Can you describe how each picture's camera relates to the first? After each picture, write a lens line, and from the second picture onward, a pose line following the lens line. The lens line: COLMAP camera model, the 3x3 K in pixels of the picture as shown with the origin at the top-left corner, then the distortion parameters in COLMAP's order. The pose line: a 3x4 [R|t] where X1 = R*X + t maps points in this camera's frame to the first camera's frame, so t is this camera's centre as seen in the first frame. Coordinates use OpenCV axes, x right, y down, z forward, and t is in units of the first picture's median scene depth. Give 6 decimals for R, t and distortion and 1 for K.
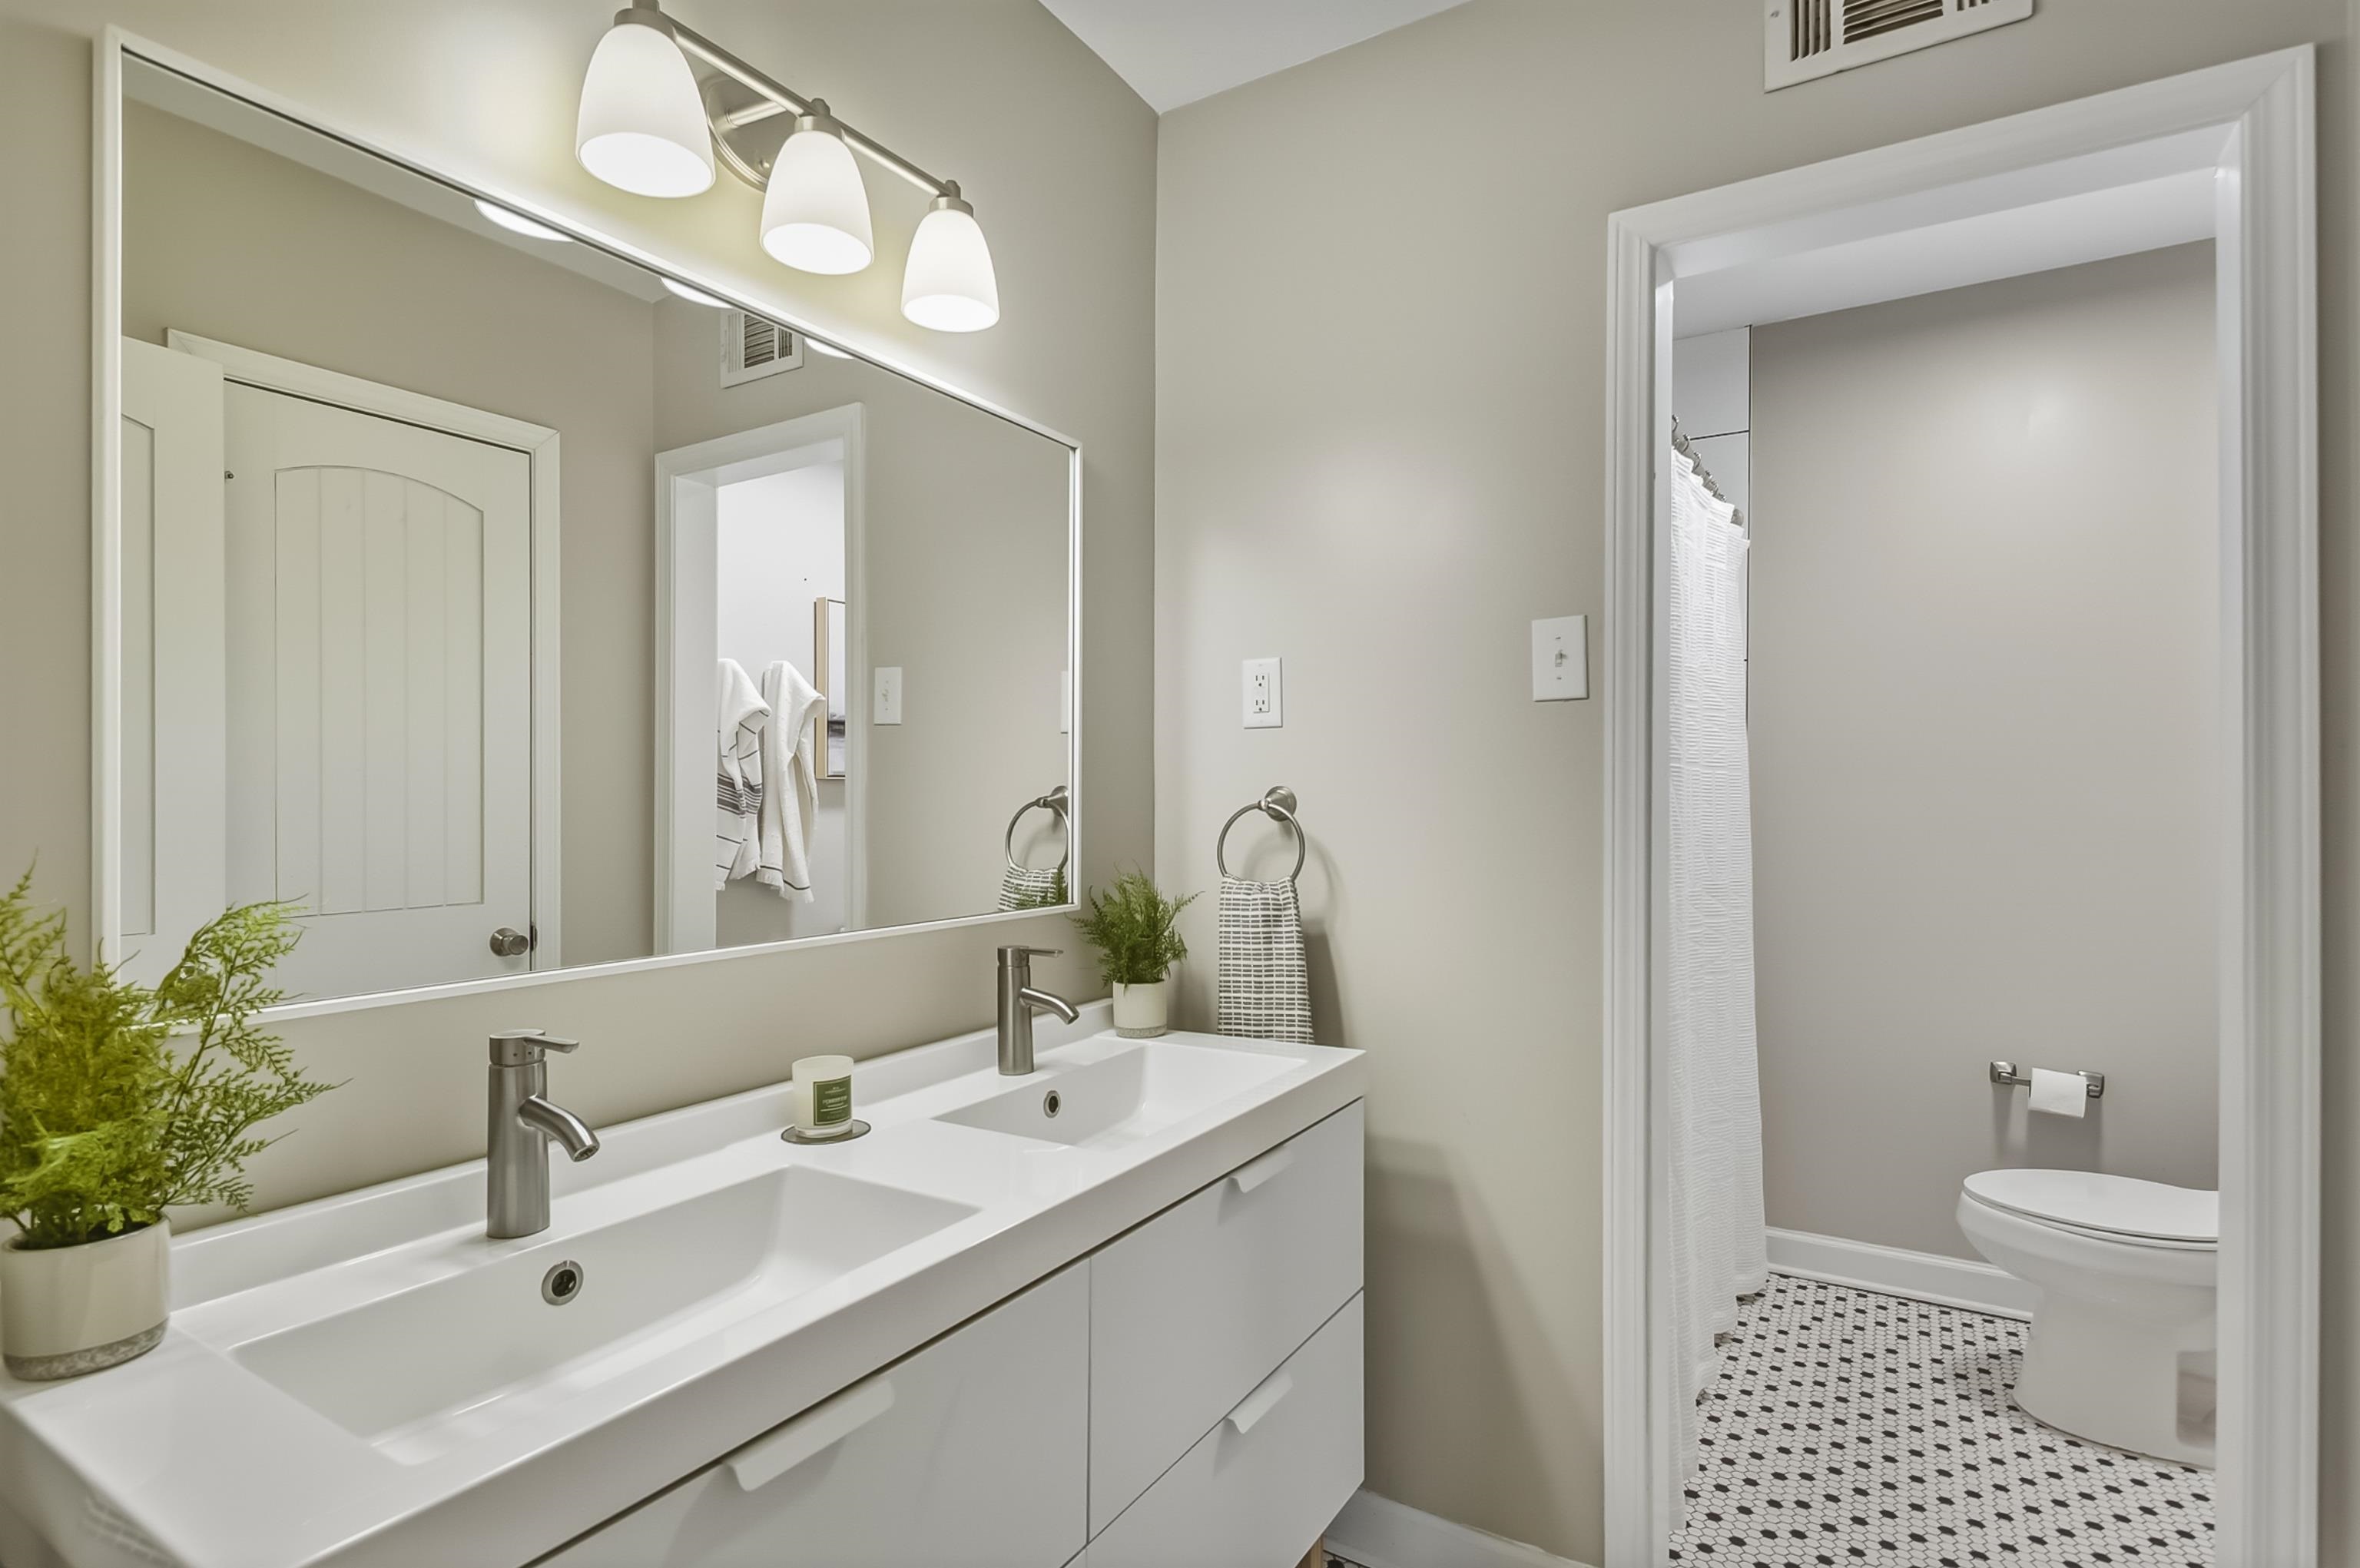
lens RADIAL K [[1149.9, 0, 1180.3], [0, 1149.9, 787.9], [0, 0, 1]] dist [-0.005945, -0.000625]
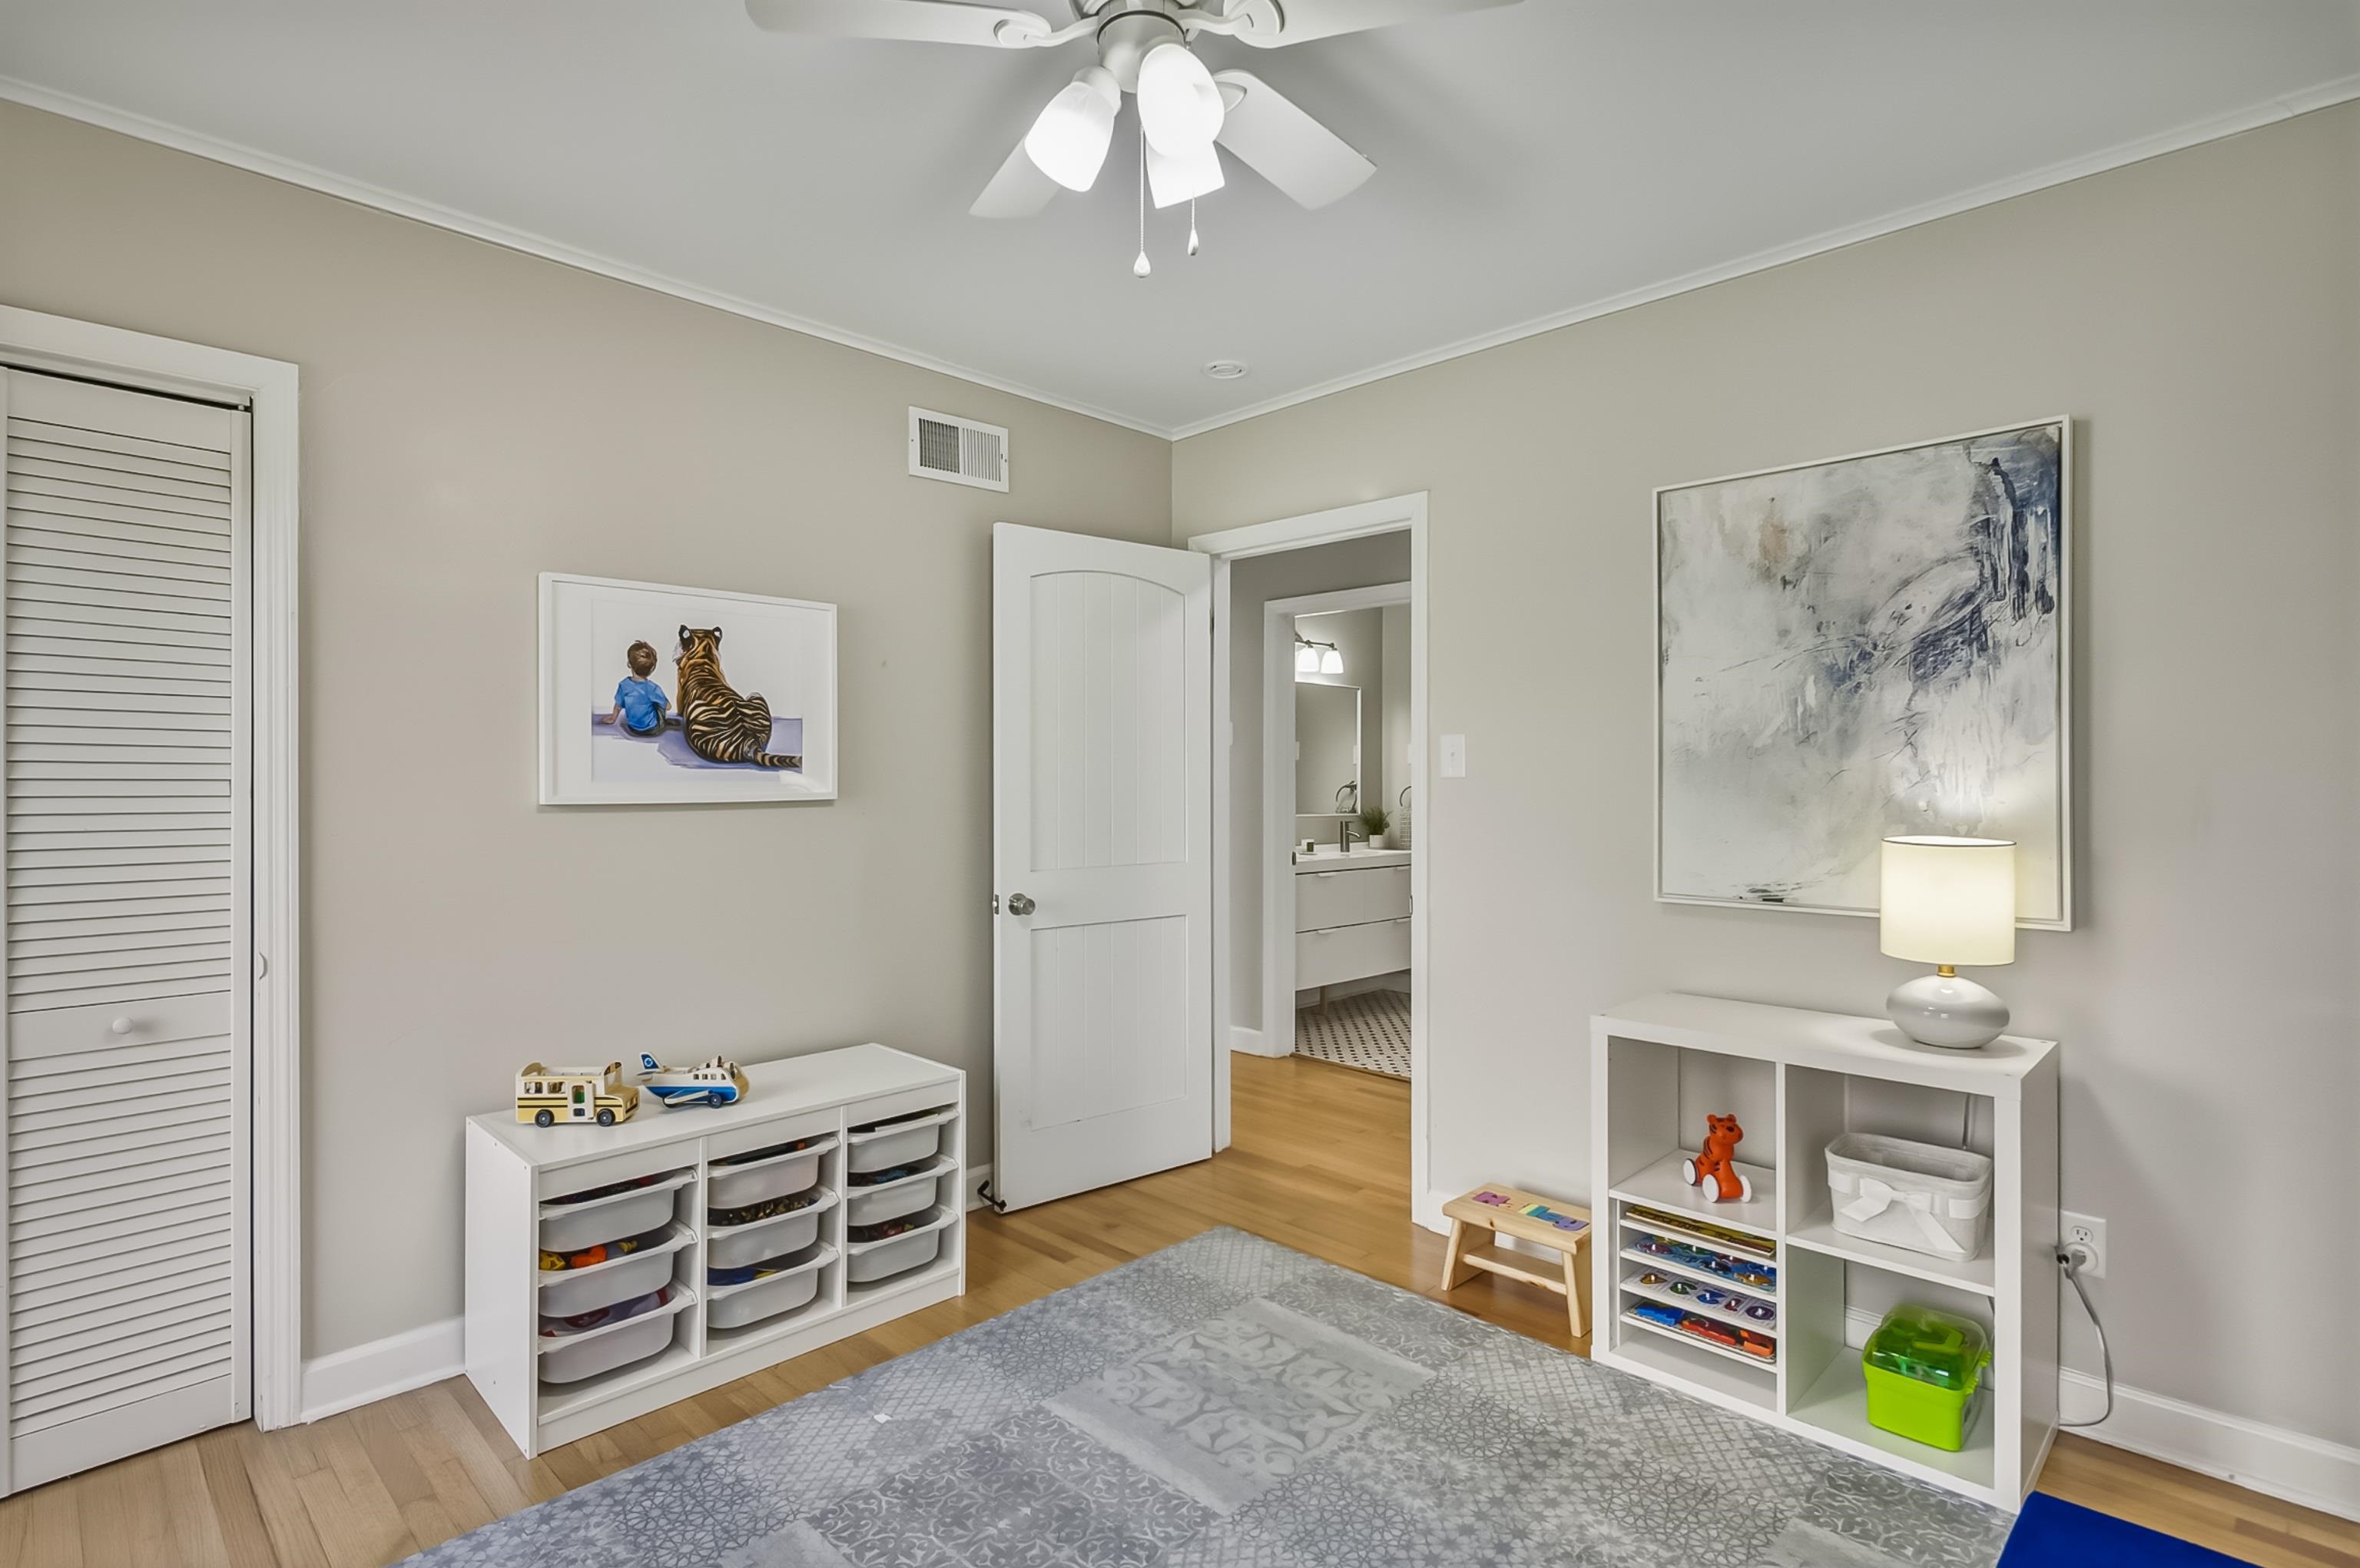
lens RADIAL K [[1149.9, 0, 1183.5], [0, 1149.9, 785.1], [0, 0, 1]] dist [-0.005945, -0.000625]
pose [[0.975251, 0.001026, -0.221100, 0.172079], [-0.000846, 0.999999, 0.000905, 0.008640], [0.221100, -0.000696, 0.975251, -2.700282]]
